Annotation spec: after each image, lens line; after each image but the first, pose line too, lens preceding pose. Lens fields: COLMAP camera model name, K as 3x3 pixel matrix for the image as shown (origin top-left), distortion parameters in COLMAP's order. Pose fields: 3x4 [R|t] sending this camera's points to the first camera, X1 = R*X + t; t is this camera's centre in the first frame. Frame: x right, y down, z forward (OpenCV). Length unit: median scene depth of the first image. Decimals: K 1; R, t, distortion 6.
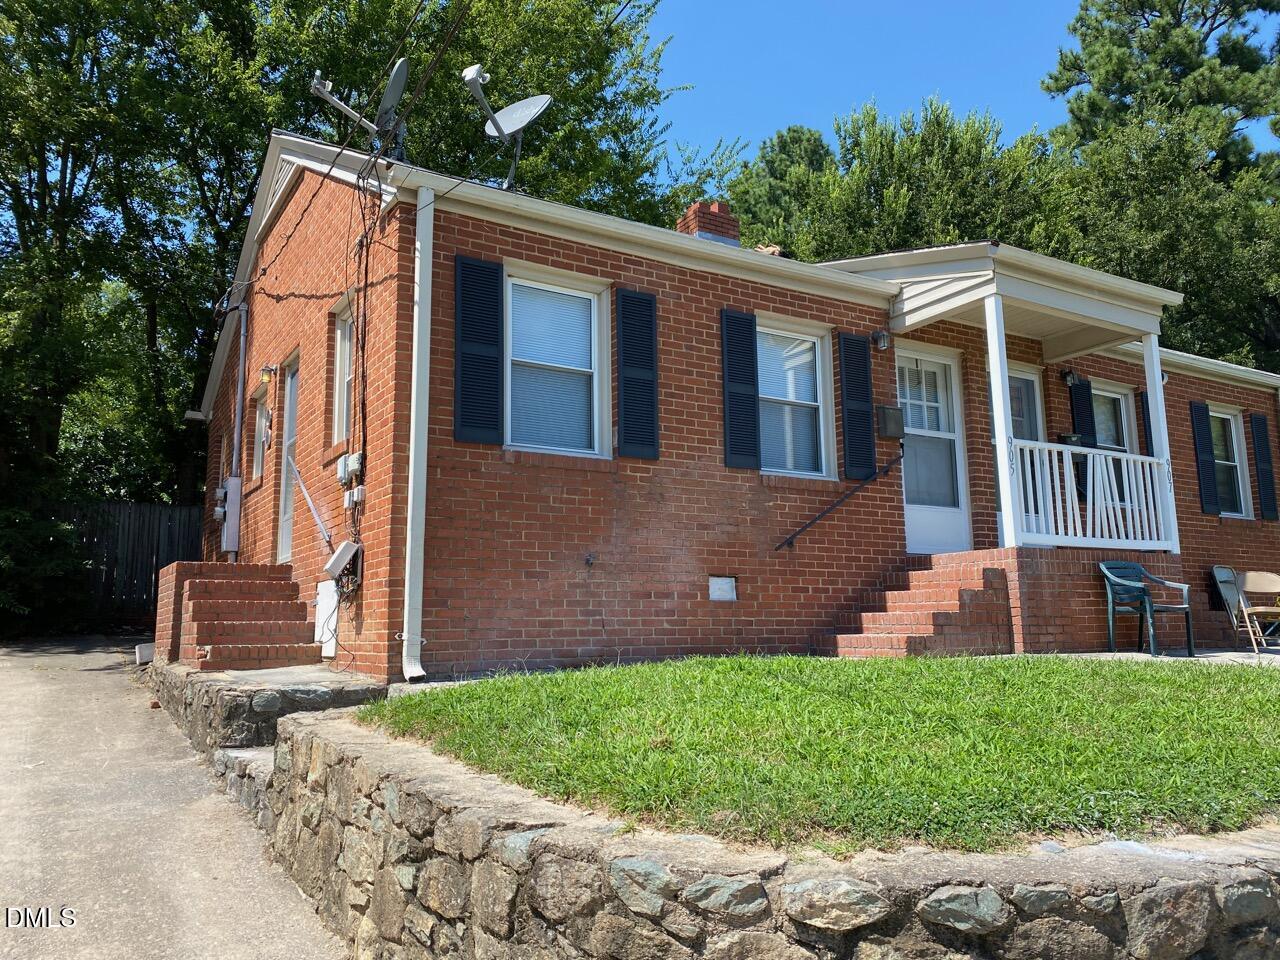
lens RADIAL K [[947.6, 0, 640.0], [0, 947.6, 480.0], [0, 0, 1]] dist [0.186009, -0.542783]
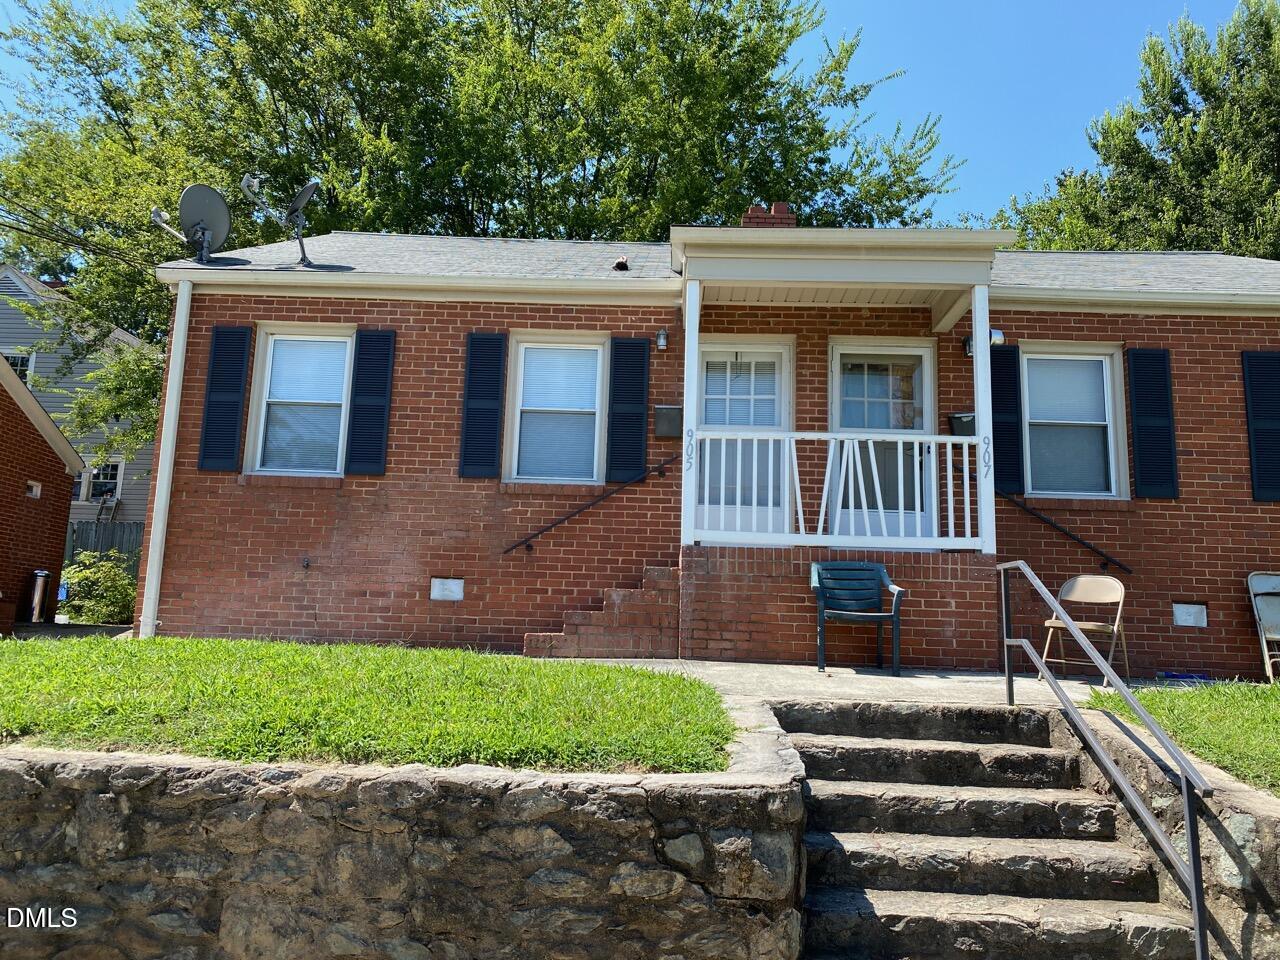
lens RADIAL K [[947.6, 0, 640.0], [0, 947.6, 480.0], [0, 0, 1]] dist [0.186009, -0.542783]
pose [[0.844106, -0.053340, -0.533516, 0.859149], [0.041627, 0.998555, -0.033973, 0.035286], [0.534557, 0.006468, 0.845107, 0.187959]]
